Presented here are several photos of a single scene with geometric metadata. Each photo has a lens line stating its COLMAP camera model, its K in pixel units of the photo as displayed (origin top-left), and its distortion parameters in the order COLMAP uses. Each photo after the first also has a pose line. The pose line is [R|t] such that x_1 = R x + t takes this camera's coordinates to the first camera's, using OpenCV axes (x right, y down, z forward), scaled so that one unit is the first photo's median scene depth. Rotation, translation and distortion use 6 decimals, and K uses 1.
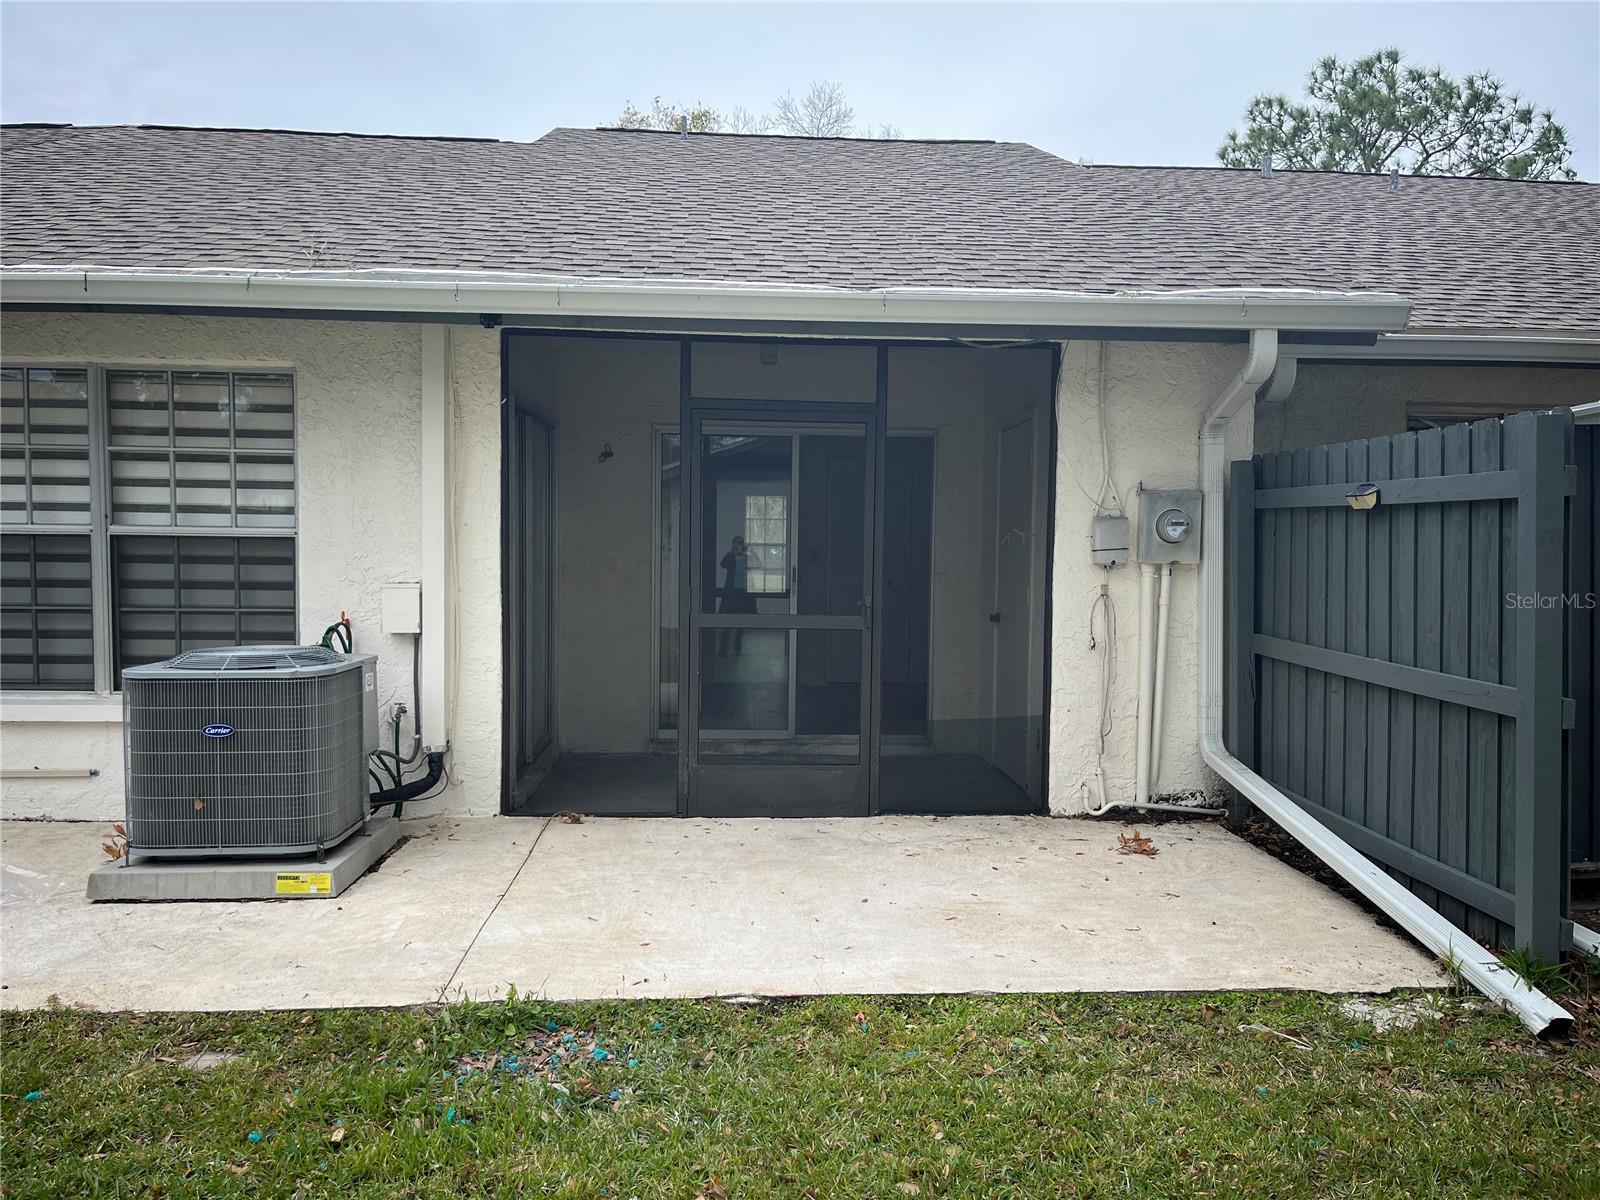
lens RADIAL K [[1216.6, 0, 800.6], [0, 1216.6, 598.4], [0, 0, 1]] dist [0.047797, -0.053457]
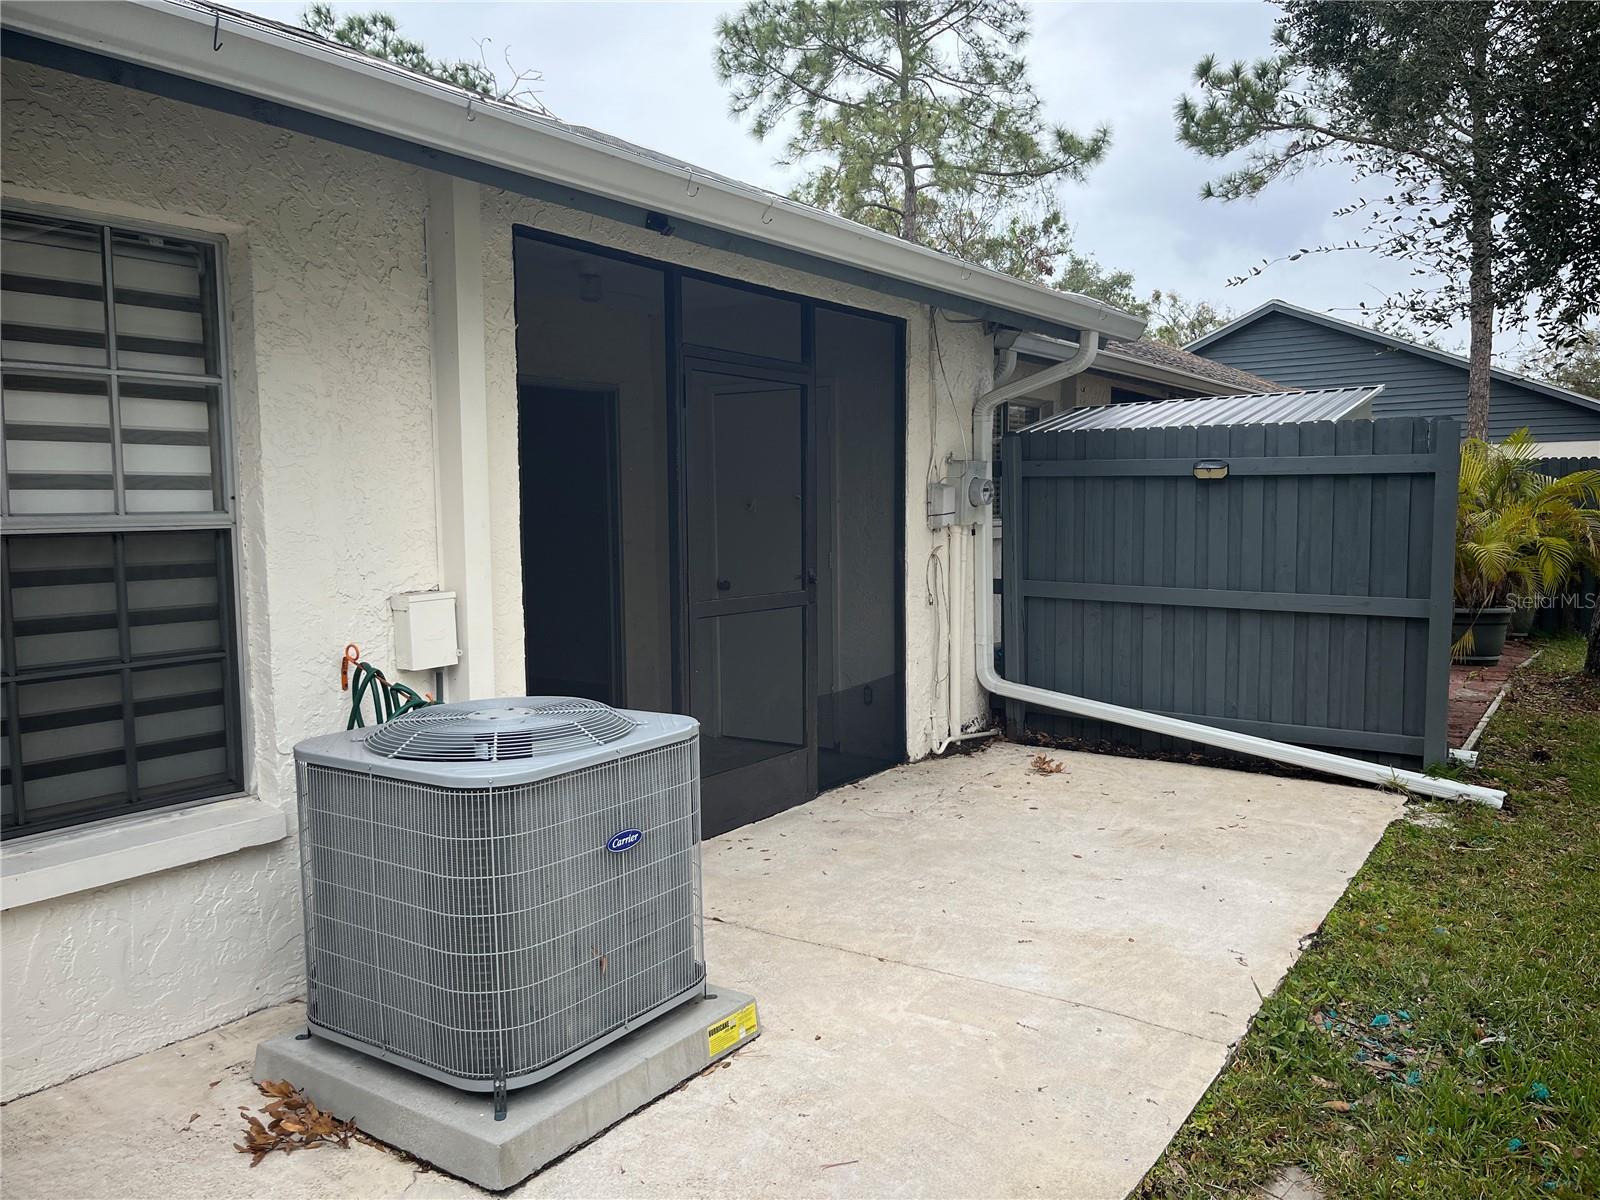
lens RADIAL K [[1216.6, 0, 806.9], [0, 1216.6, 601.0], [0, 0, 1]] dist [0.047797, -0.053457]
pose [[0.608722, -0.082226, 0.789111, -0.751216], [0.049251, 0.996613, 0.065855, -0.043207], [-0.791854, -0.001223, 0.610710, 0.451735]]
